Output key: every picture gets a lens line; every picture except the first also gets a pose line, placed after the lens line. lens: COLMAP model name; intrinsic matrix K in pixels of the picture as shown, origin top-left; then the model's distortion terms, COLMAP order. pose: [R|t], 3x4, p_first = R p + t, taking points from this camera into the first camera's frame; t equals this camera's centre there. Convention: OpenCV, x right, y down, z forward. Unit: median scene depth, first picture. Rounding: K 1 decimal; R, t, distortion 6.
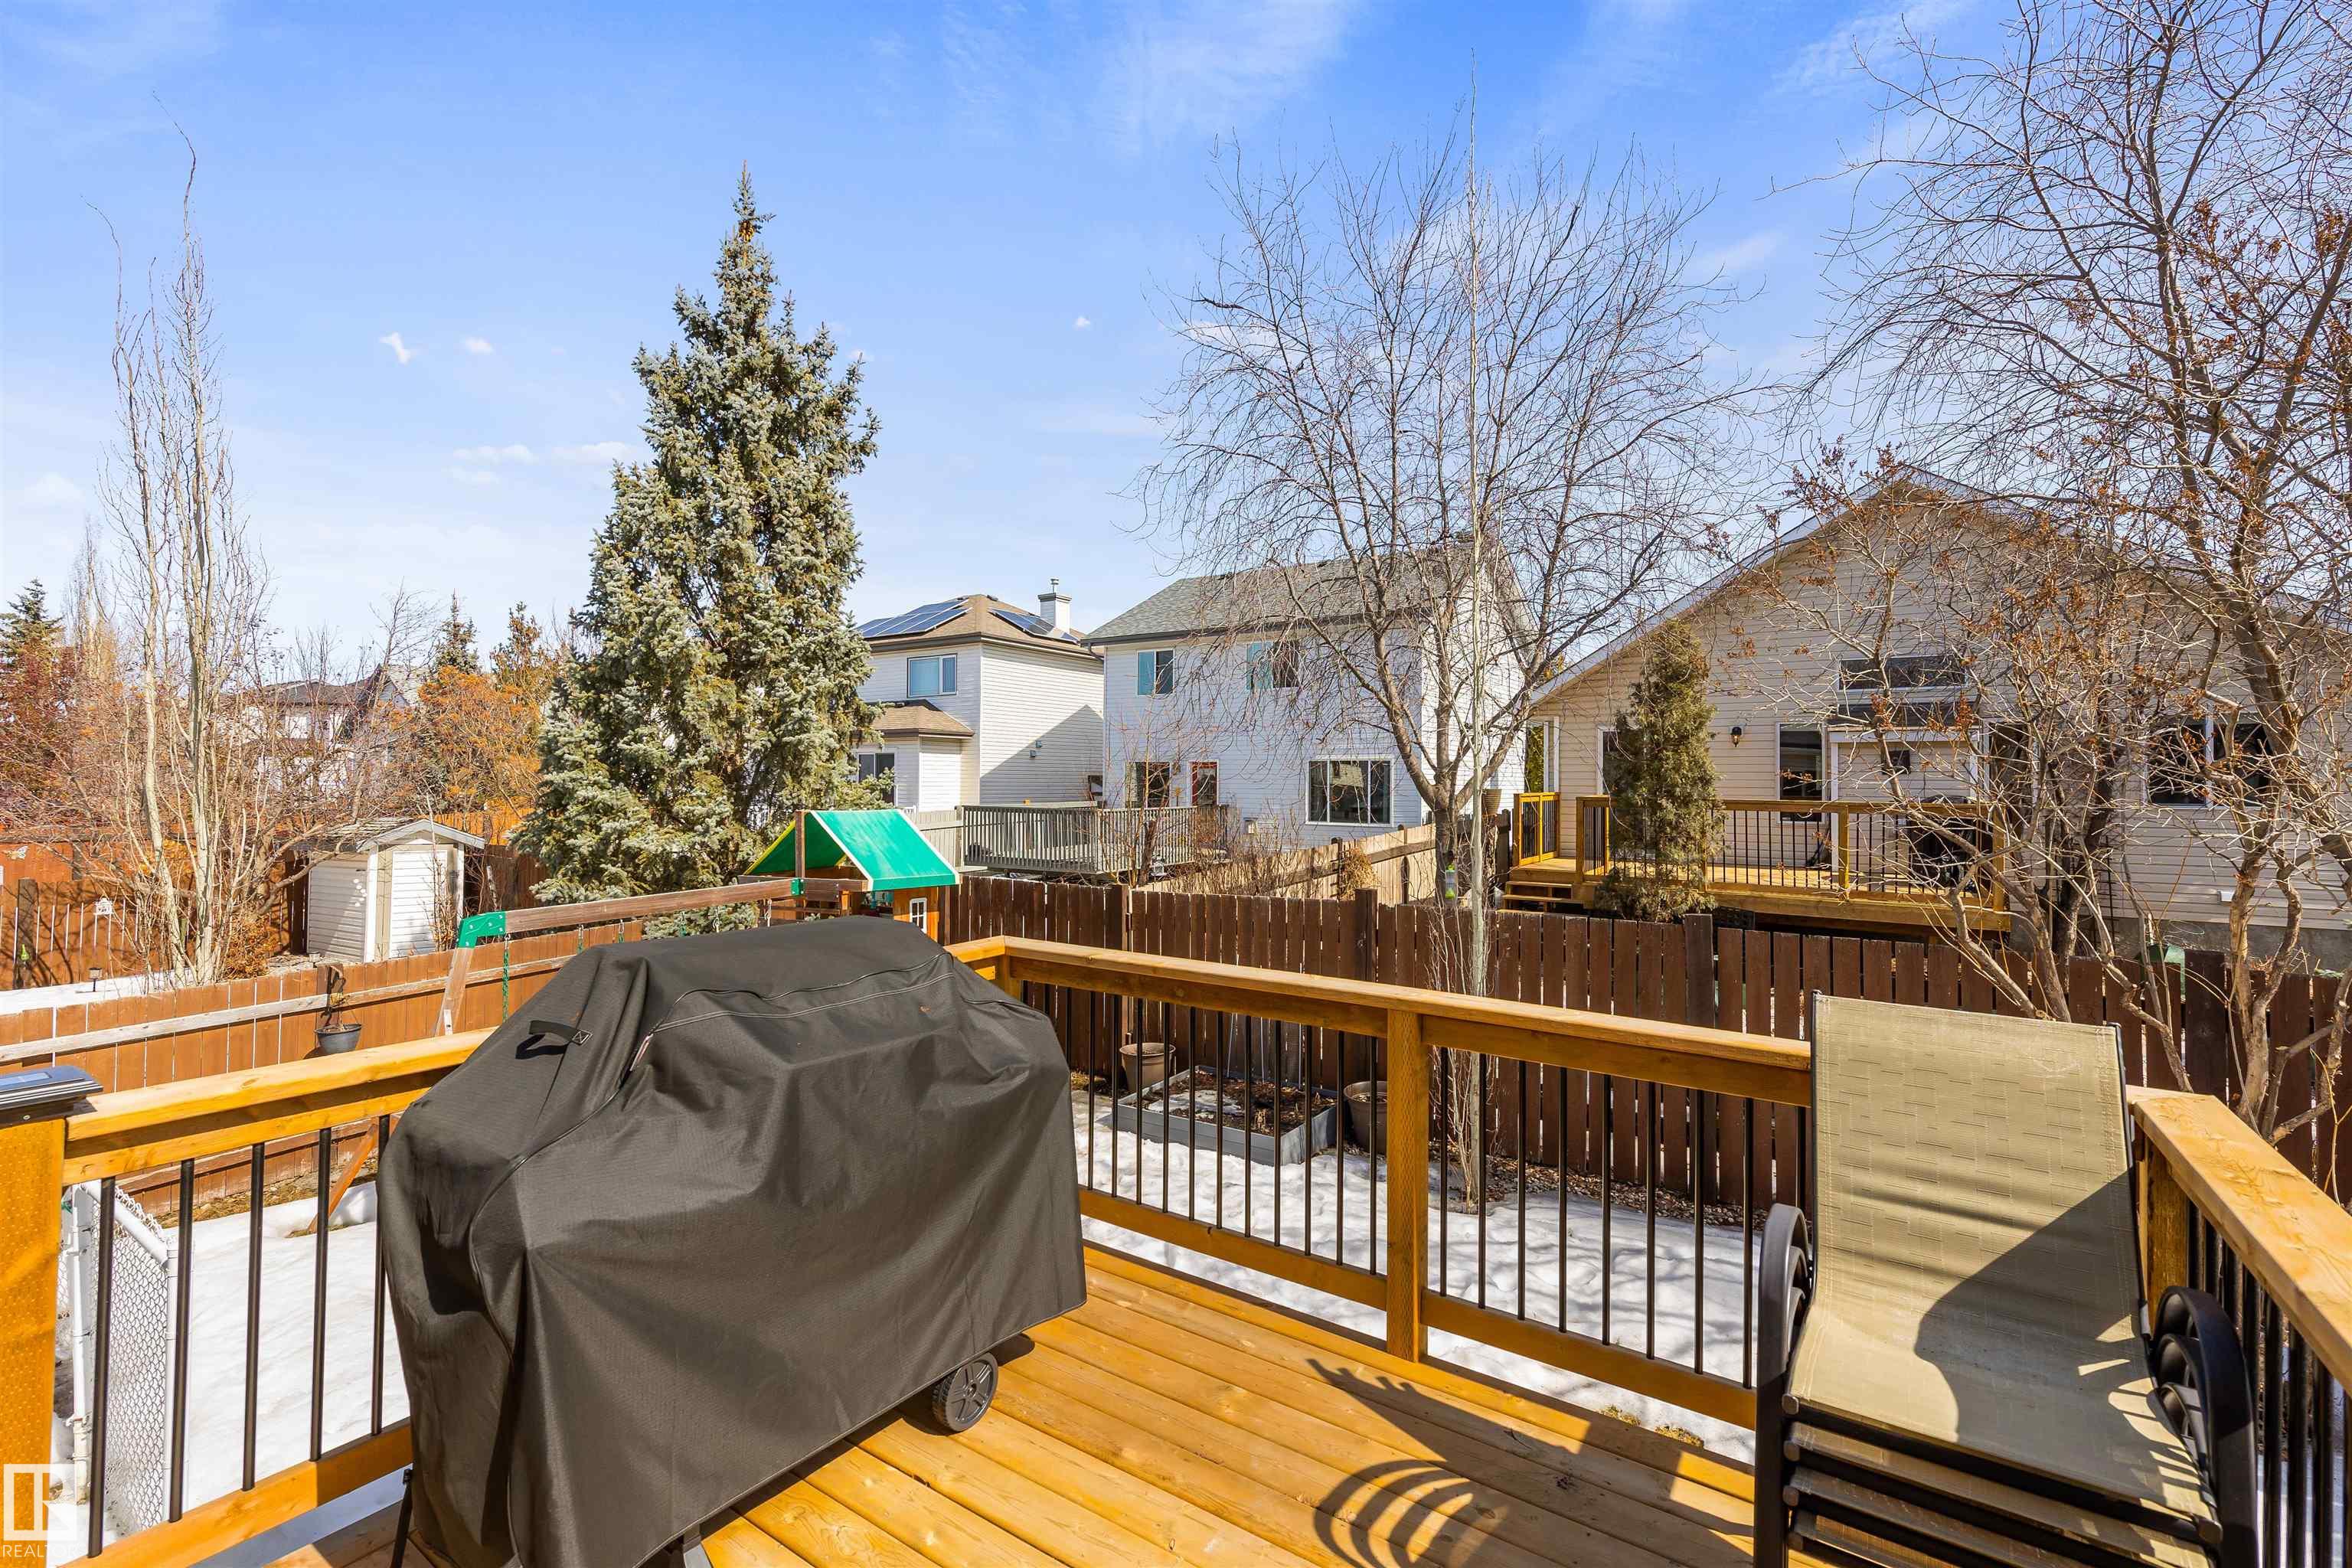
lens RADIAL K [[1019.8, 0, 1180.3], [0, 1019.8, 769.2], [0, 0, 1]] dist [0.000124, -0.000440]
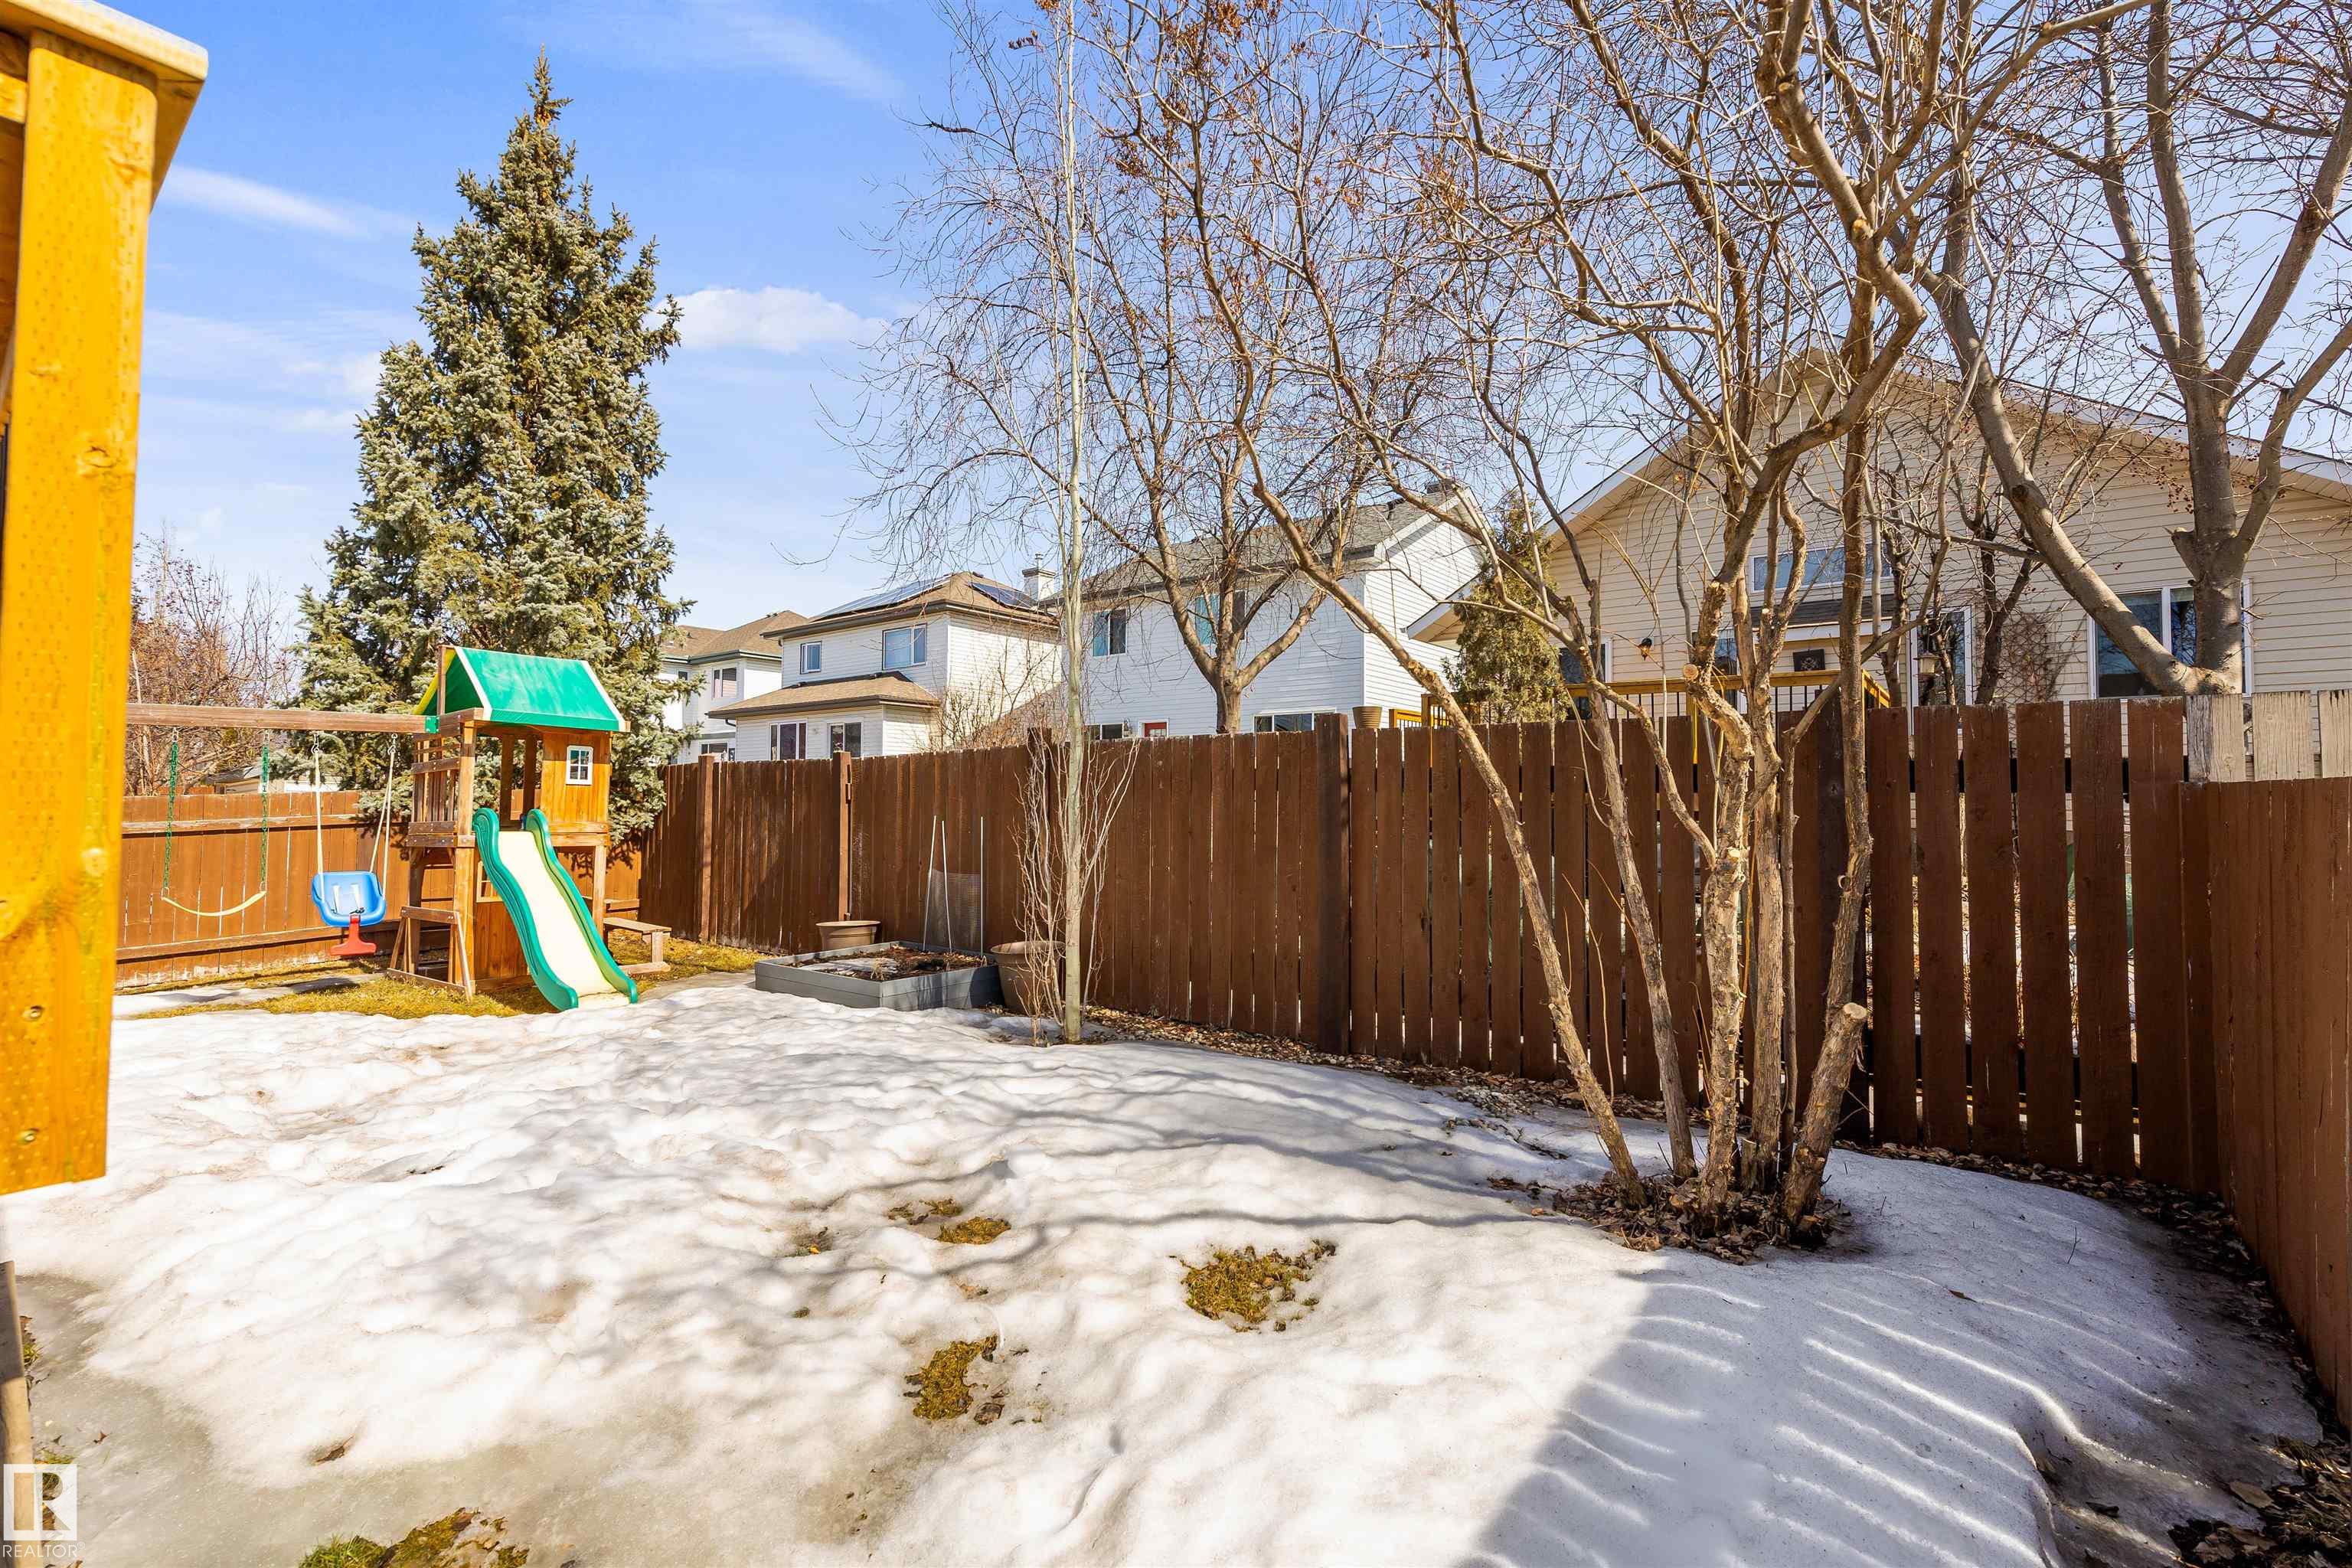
lens RADIAL K [[1019.8, 0, 1180.3], [0, 1019.8, 769.2], [0, 0, 1]] dist [0.000124, -0.000440]
pose [[0.996596, -0.001357, -0.082431, 0.267130], [-0.000435, 0.999764, -0.021715, 0.122423], [0.082441, 0.021677, 0.996360, 0.085367]]
